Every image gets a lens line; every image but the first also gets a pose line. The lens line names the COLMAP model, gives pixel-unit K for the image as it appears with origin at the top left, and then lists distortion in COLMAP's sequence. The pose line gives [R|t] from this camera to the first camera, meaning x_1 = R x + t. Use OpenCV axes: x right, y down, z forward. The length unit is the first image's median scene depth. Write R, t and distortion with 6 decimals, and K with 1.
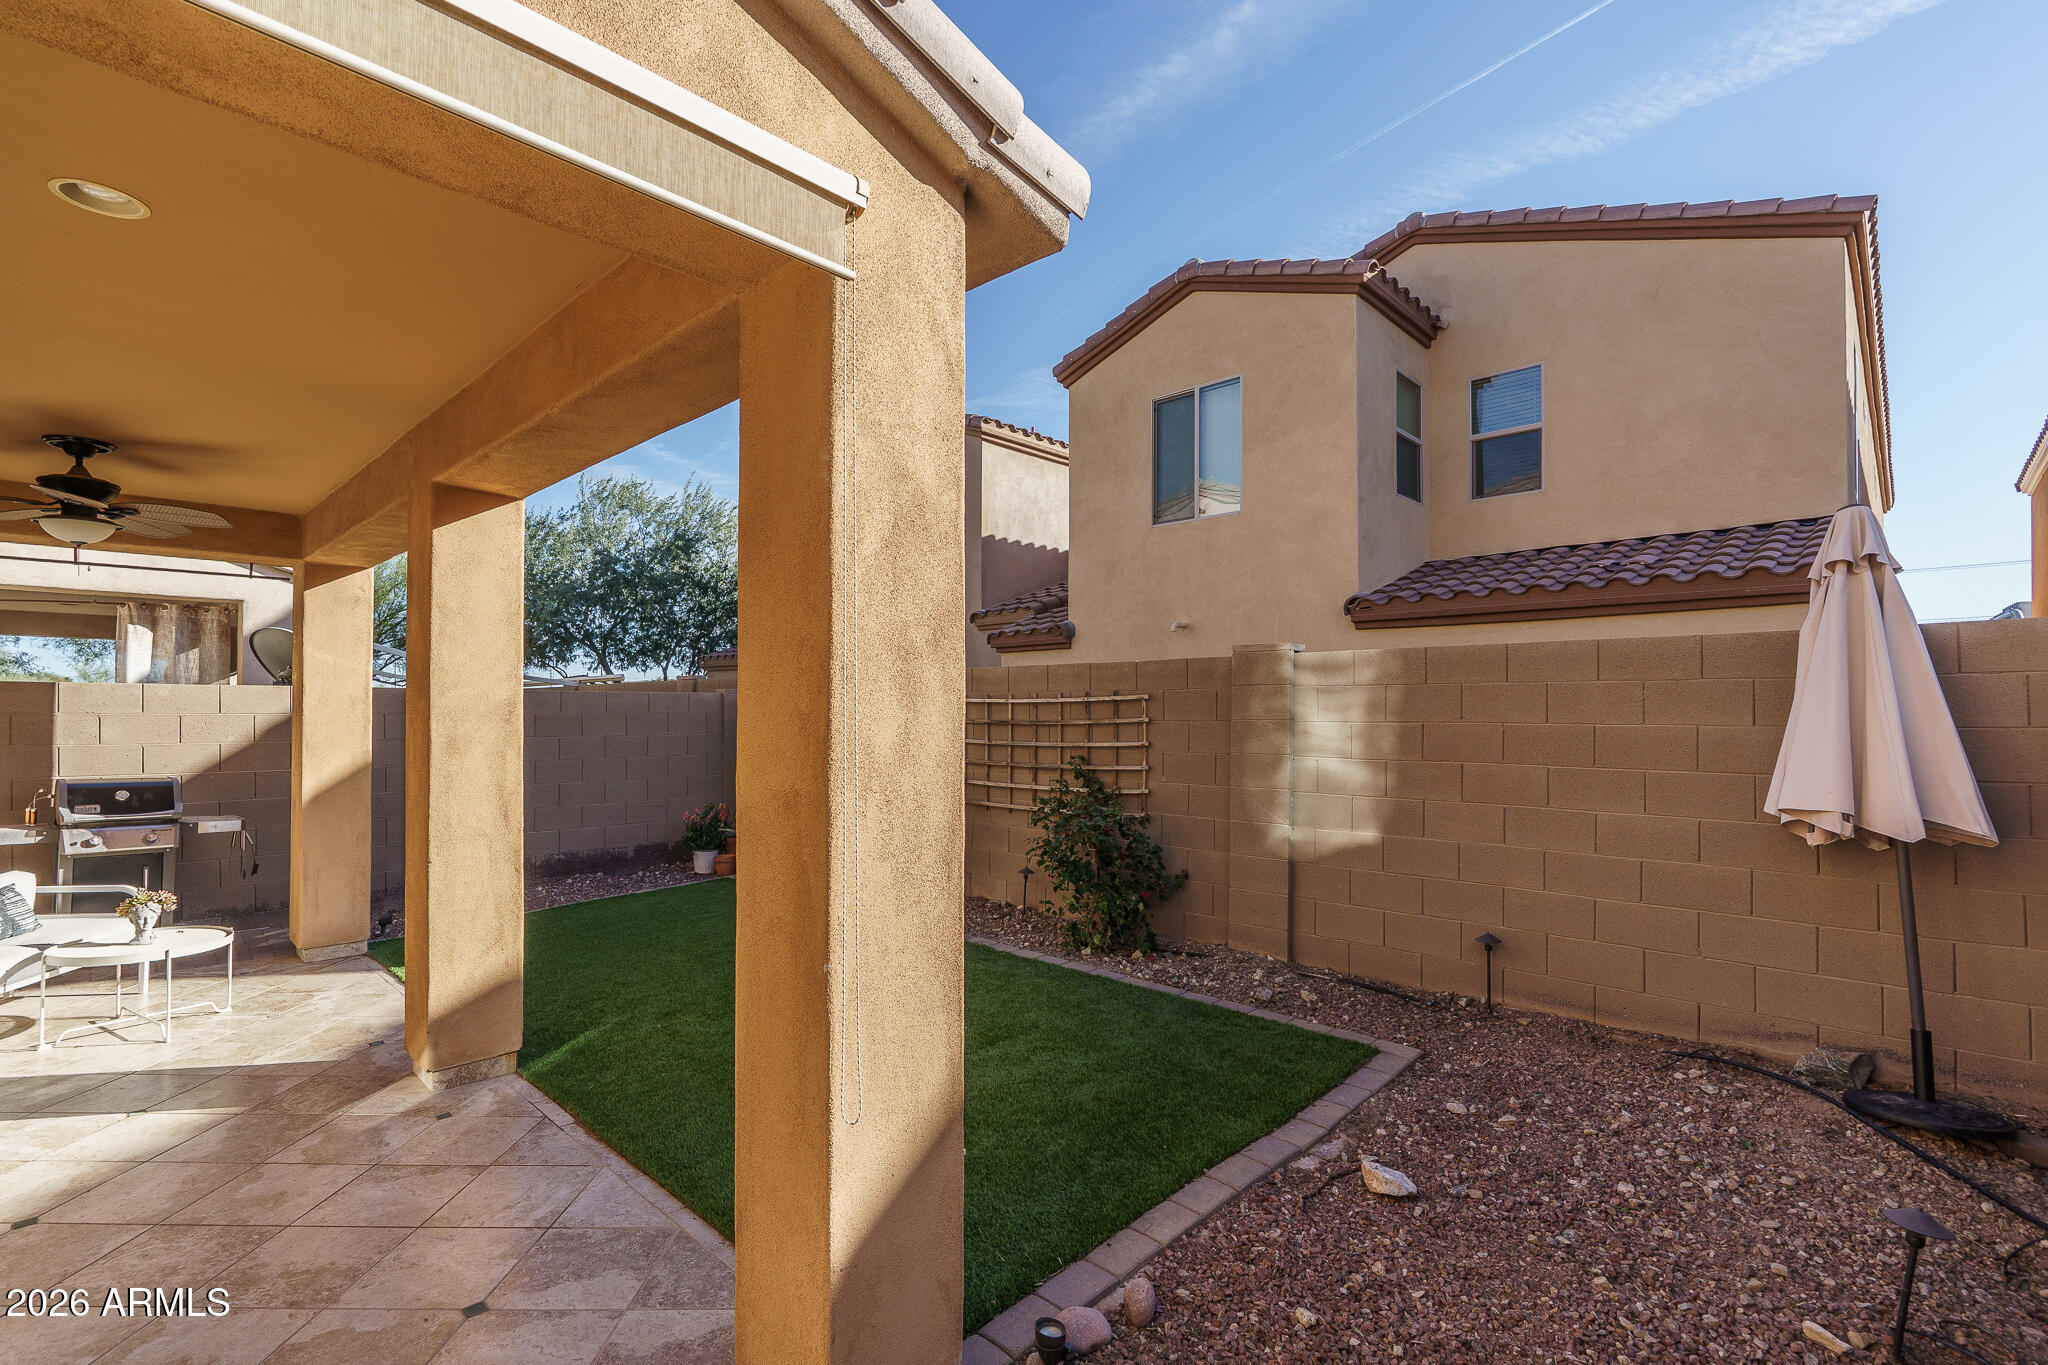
lens RADIAL K [[925.2, 0, 1016.5], [0, 925.2, 714.7], [0, 0, 1]] dist [-0.001320, 0.001611]
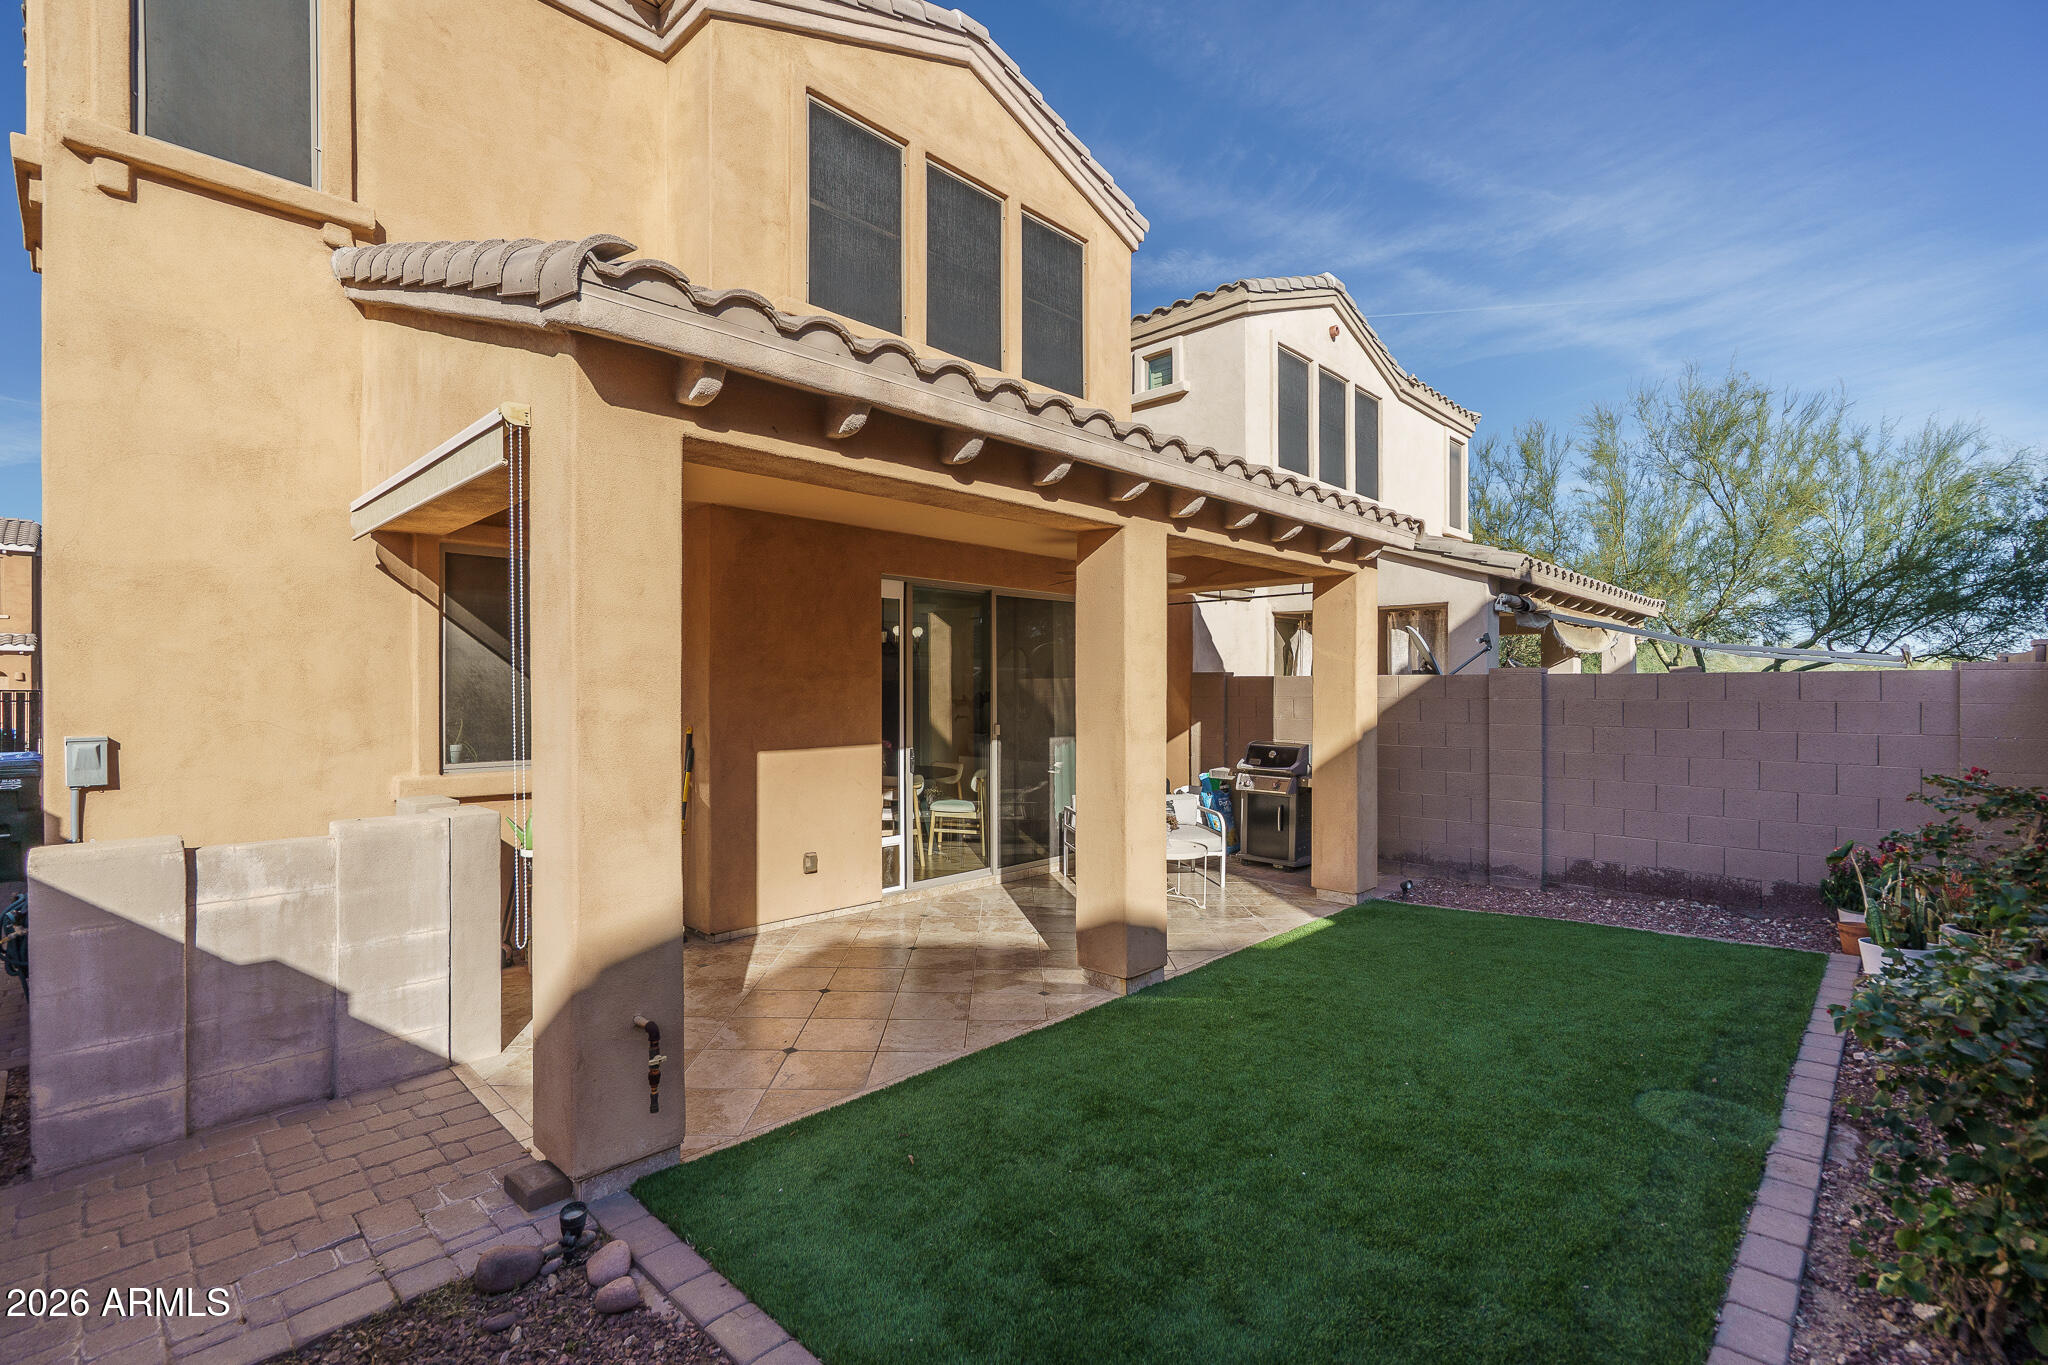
lens RADIAL K [[925.2, 0, 1010.4], [0, 925.2, 685.5], [0, 0, 1]] dist [-0.001320, 0.001611]
pose [[-0.014230, -0.000448, -0.999899, 0.407970], [0.001753, 0.999998, -0.000473, -0.017343], [0.999897, -0.001760, -0.014229, 0.502679]]
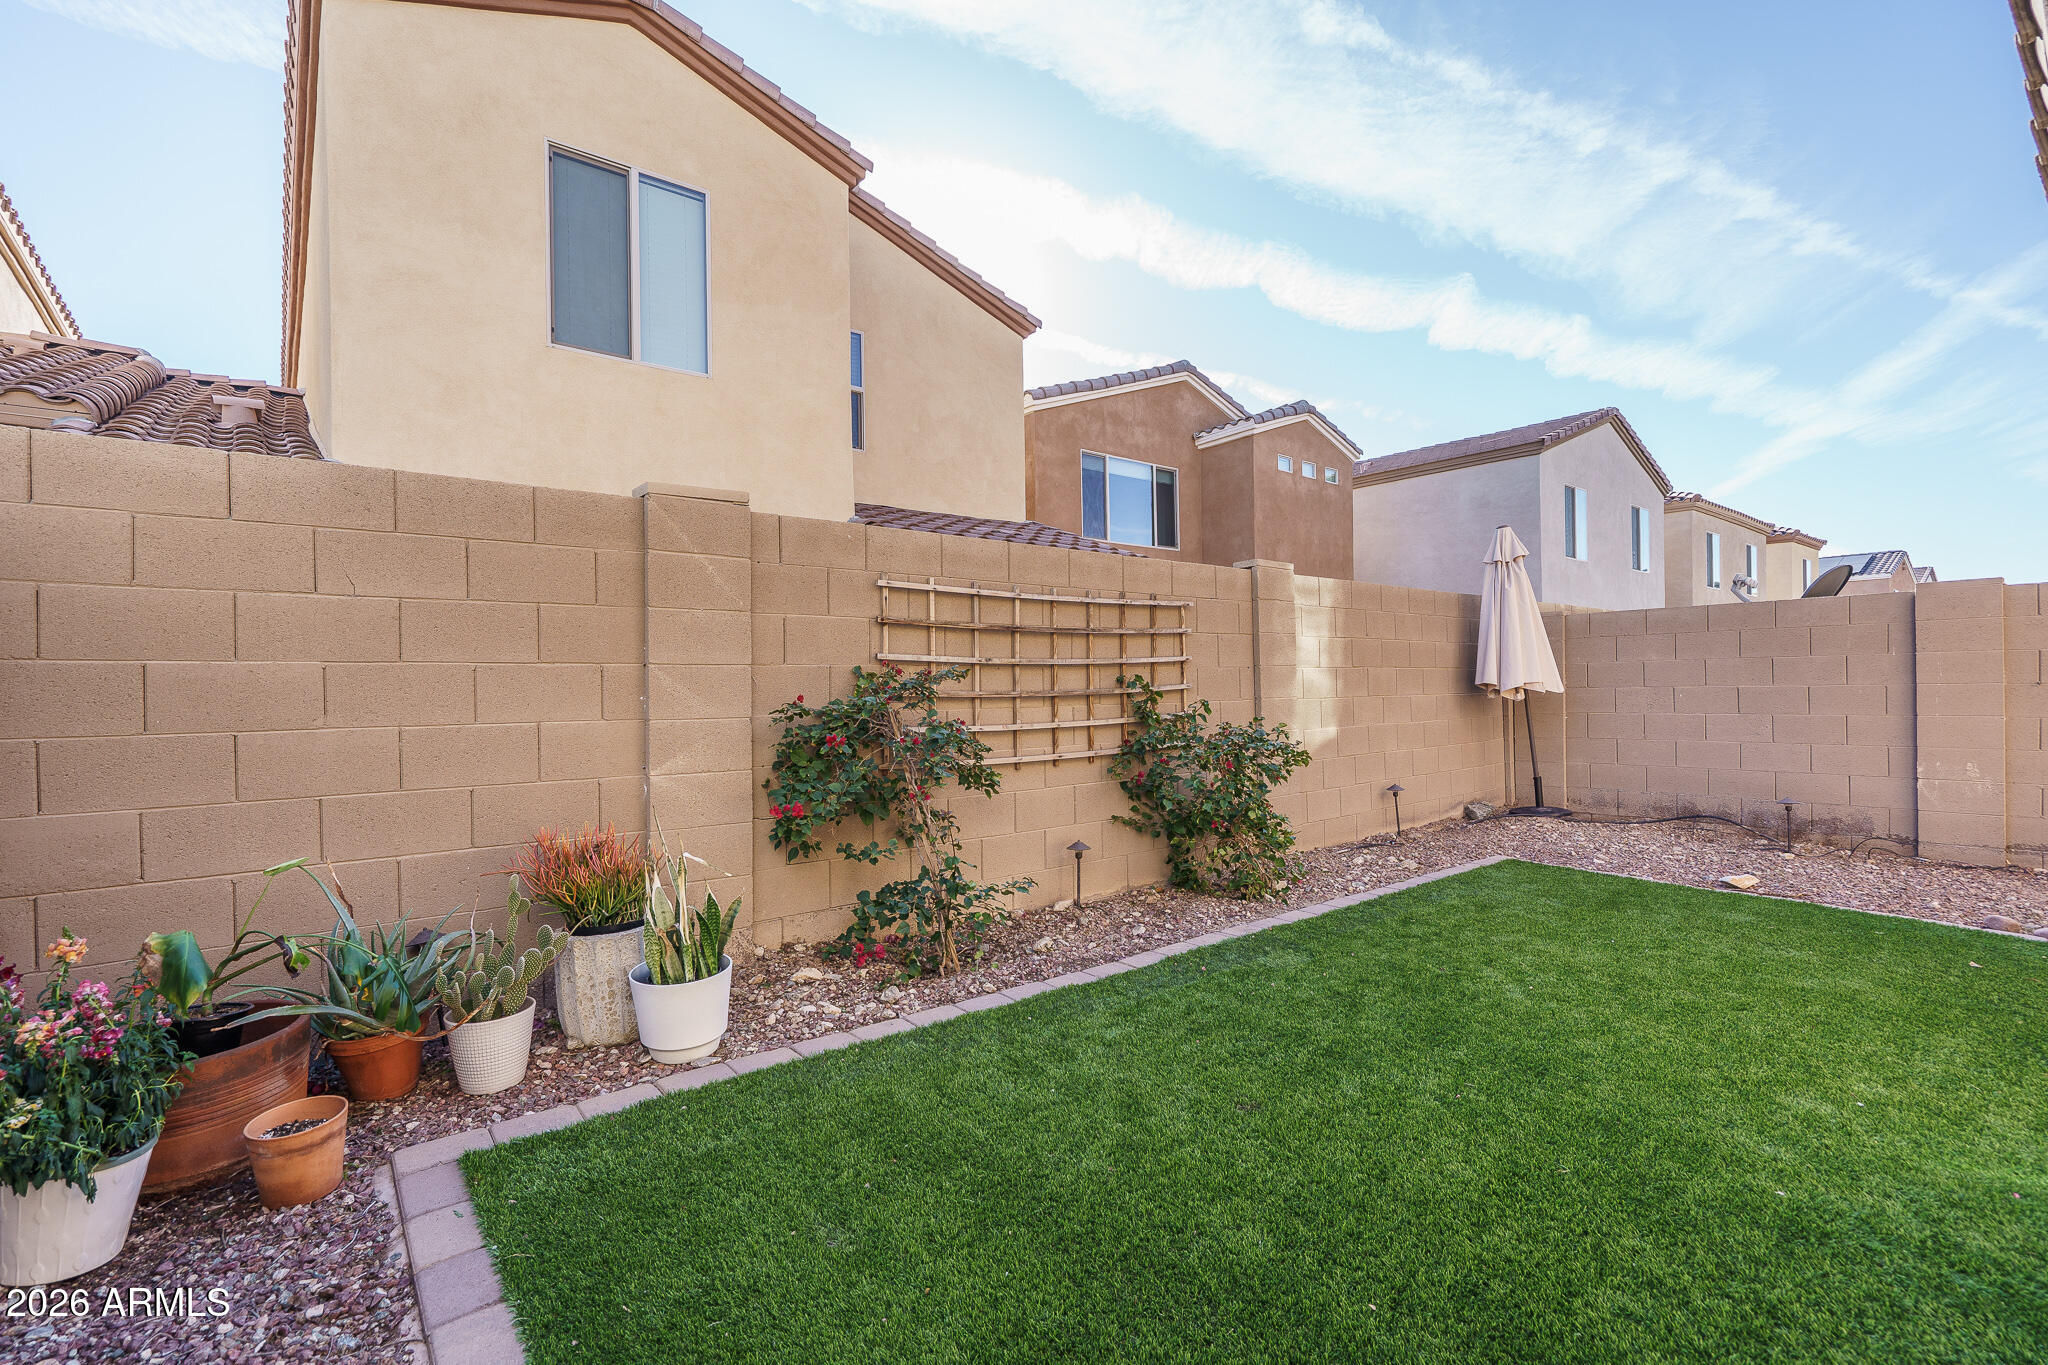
lens RADIAL K [[925.2, 0, 1046.0], [0, 925.2, 669.8], [0, 0, 1]] dist [-0.001320, 0.001611]
pose [[0.114742, 0.012901, 0.993312, -0.657494], [0.013785, 0.999799, -0.014578, 0.047130], [-0.993300, 0.015366, 0.114541, 0.920687]]
